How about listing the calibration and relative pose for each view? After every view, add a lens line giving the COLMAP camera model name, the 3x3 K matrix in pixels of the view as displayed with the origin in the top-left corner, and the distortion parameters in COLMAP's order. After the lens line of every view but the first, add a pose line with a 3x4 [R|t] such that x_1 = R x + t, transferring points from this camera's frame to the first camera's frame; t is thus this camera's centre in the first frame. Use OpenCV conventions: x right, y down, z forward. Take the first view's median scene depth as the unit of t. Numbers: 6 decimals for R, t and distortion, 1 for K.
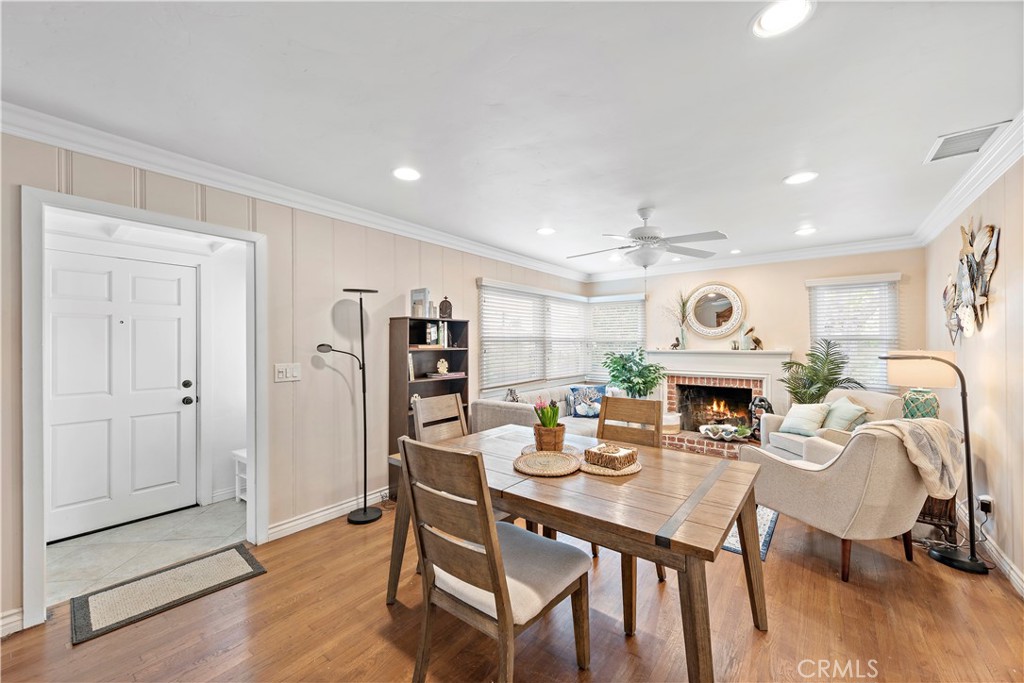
lens RADIAL K [[398.6, 0, 513.3], [0, 398.6, 343.1], [0, 0, 1]] dist [0.016510, -0.005456]
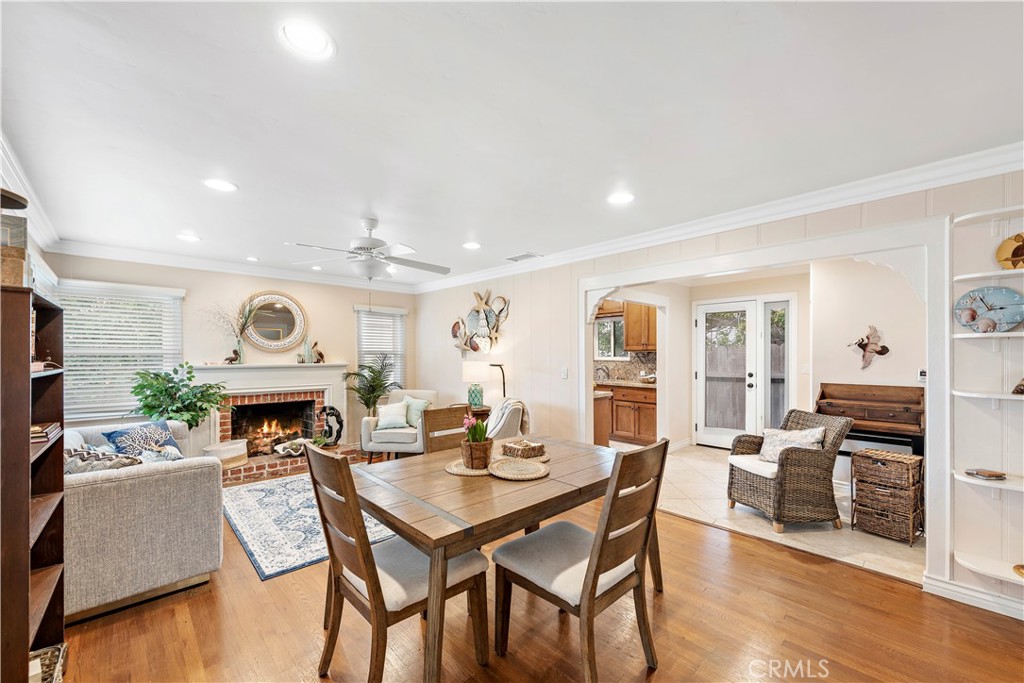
lens RADIAL K [[402.9, 0, 511.2], [0, 402.9, 355.2], [0, 0, 1]] dist [0.018831, -0.007070]
pose [[0.157032, 0.002792, 0.987590, -0.380510], [-0.000417, 0.999996, -0.002761, -0.001117], [-0.987593, 0.000022, 0.157032, 0.326068]]
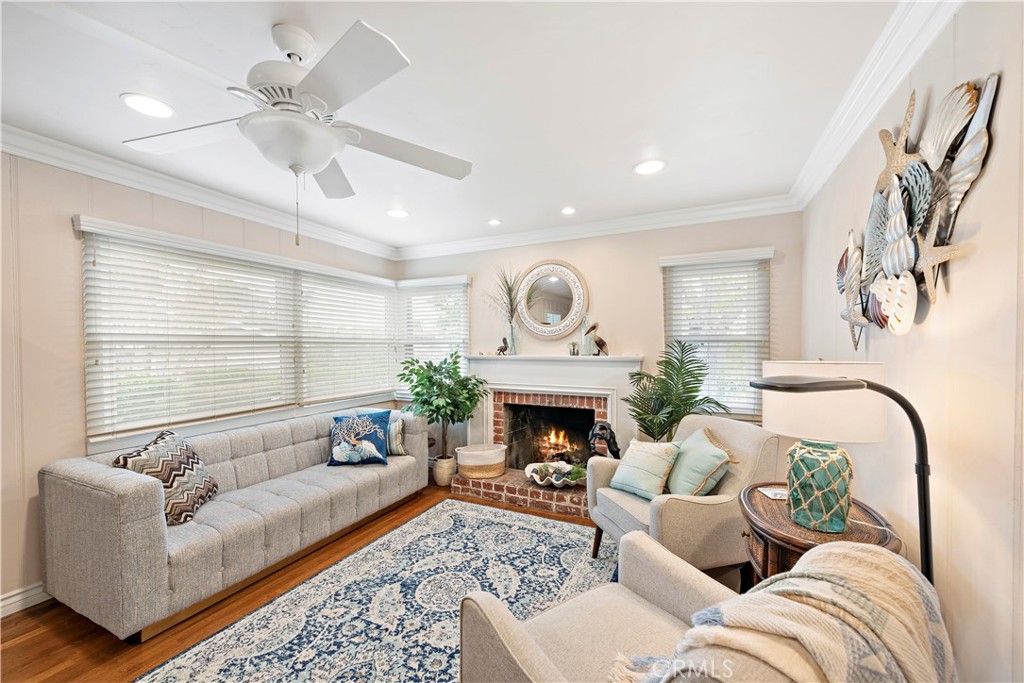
lens RADIAL K [[402.9, 0, 511.2], [0, 402.9, 355.2], [0, 0, 1]] dist [0.018831, -0.007070]
pose [[0.976372, -0.005419, 0.216031, 0.298036], [0.000237, 0.999712, 0.024004, -0.000927], [-0.216099, -0.023386, 0.976091, 0.333847]]
